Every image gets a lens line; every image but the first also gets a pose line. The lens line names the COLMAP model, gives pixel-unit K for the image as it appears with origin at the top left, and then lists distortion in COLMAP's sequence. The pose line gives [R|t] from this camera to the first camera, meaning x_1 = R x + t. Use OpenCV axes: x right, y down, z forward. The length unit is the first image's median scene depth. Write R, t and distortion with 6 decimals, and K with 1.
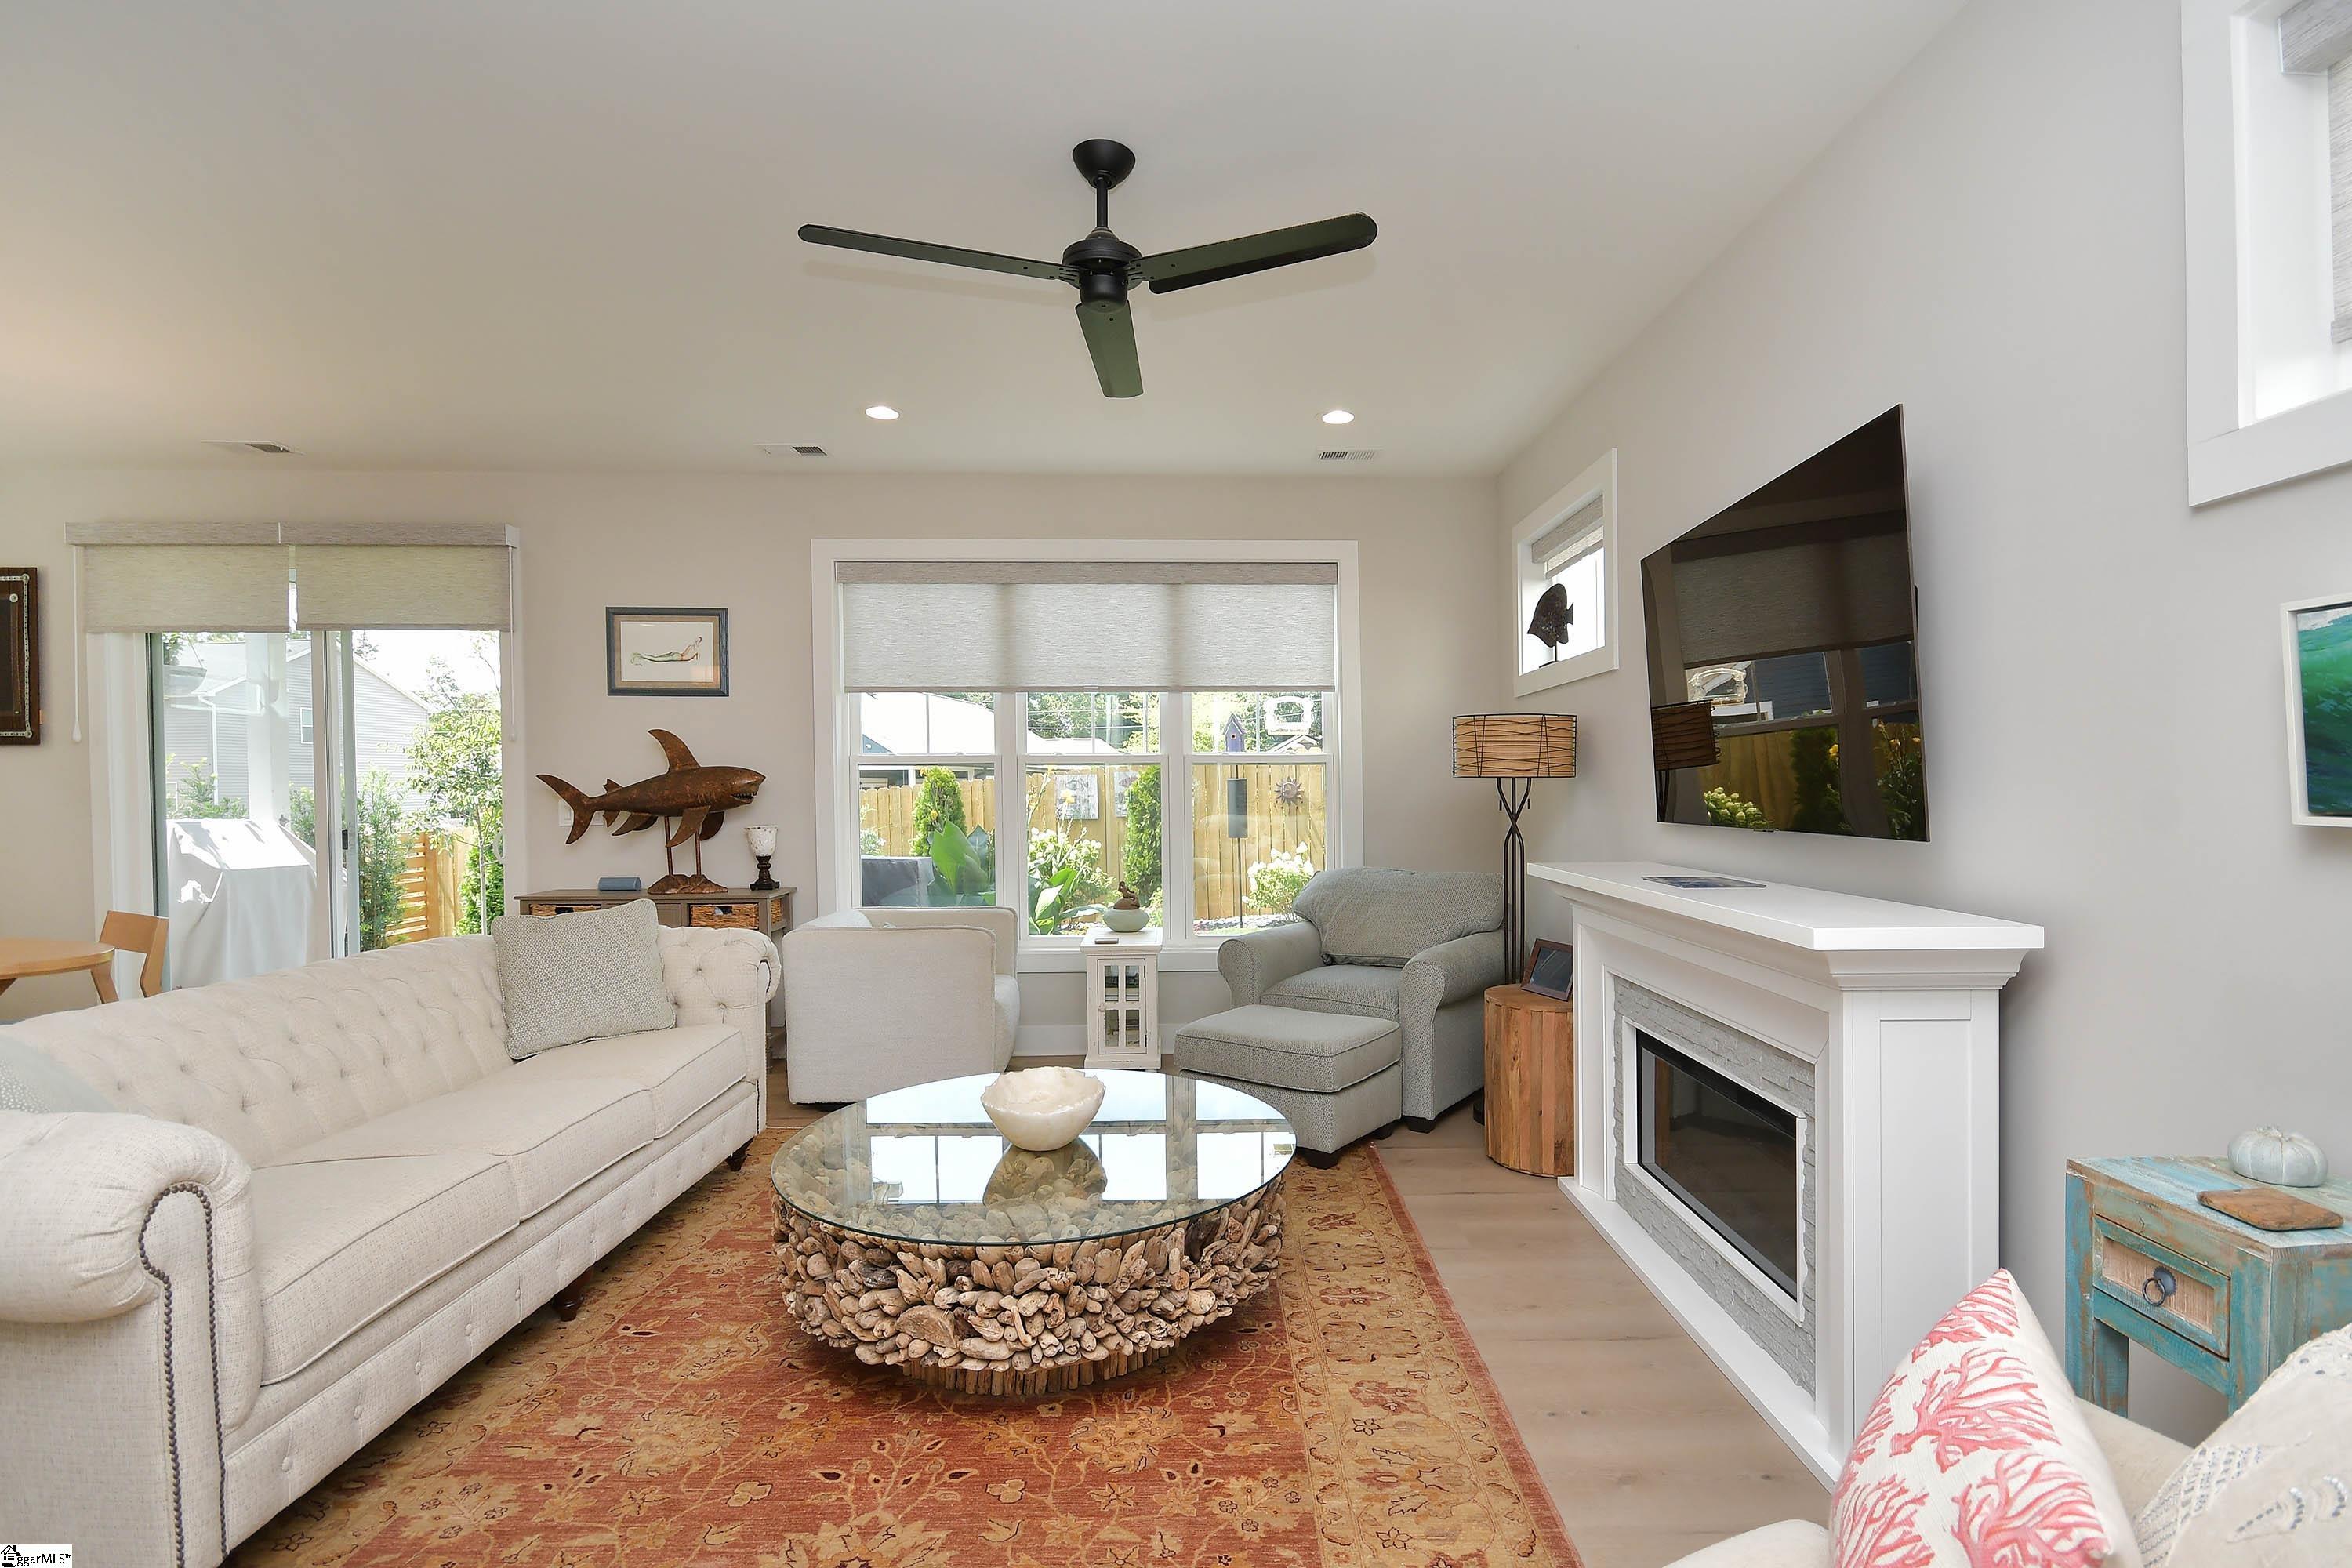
lens RADIAL K [[1062.2, 0, 1173.5], [0, 1062.2, 794.7], [0, 0, 1]] dist [-0.003898, -0.005054]
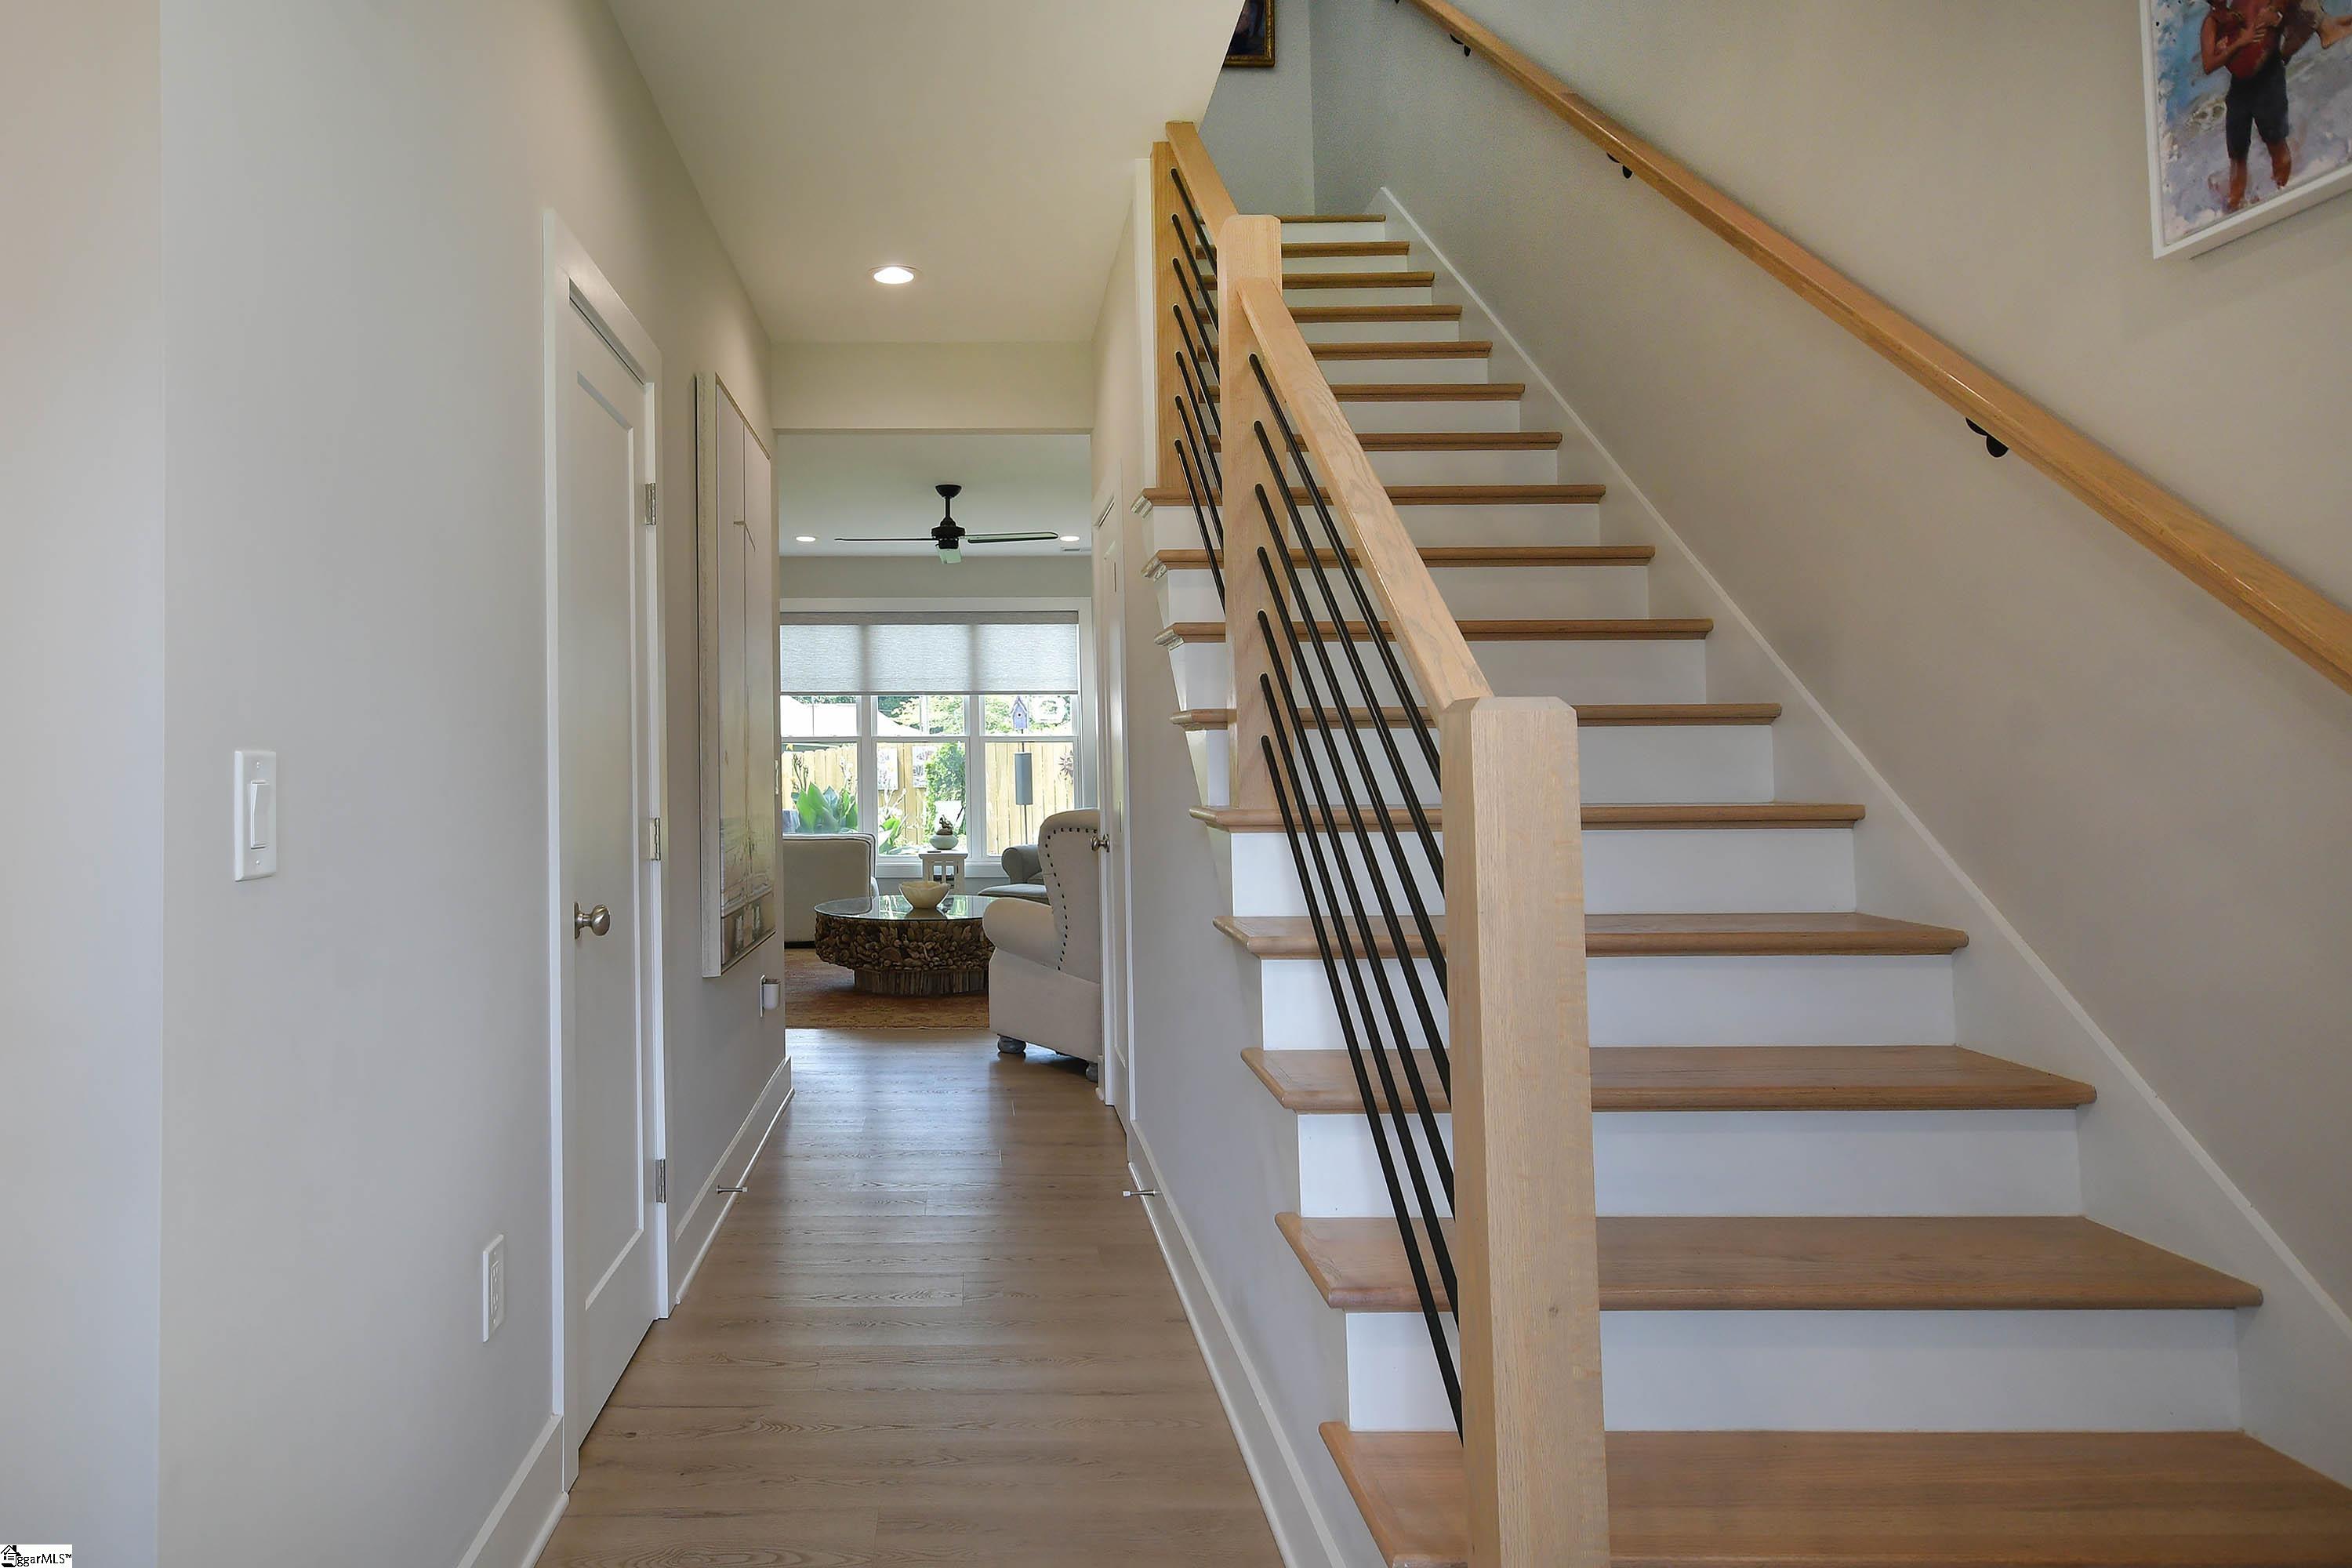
lens RADIAL K [[1460.6, 0, 1166.1], [0, 1460.6, 788.1], [0, 0, 1]] dist [-0.002408, -0.001033]
pose [[0.989327, -0.008186, 0.145481, -0.032644], [0.007194, 0.999947, 0.007346, 0.025503], [-0.145533, -0.006221, 0.989334, -1.148566]]
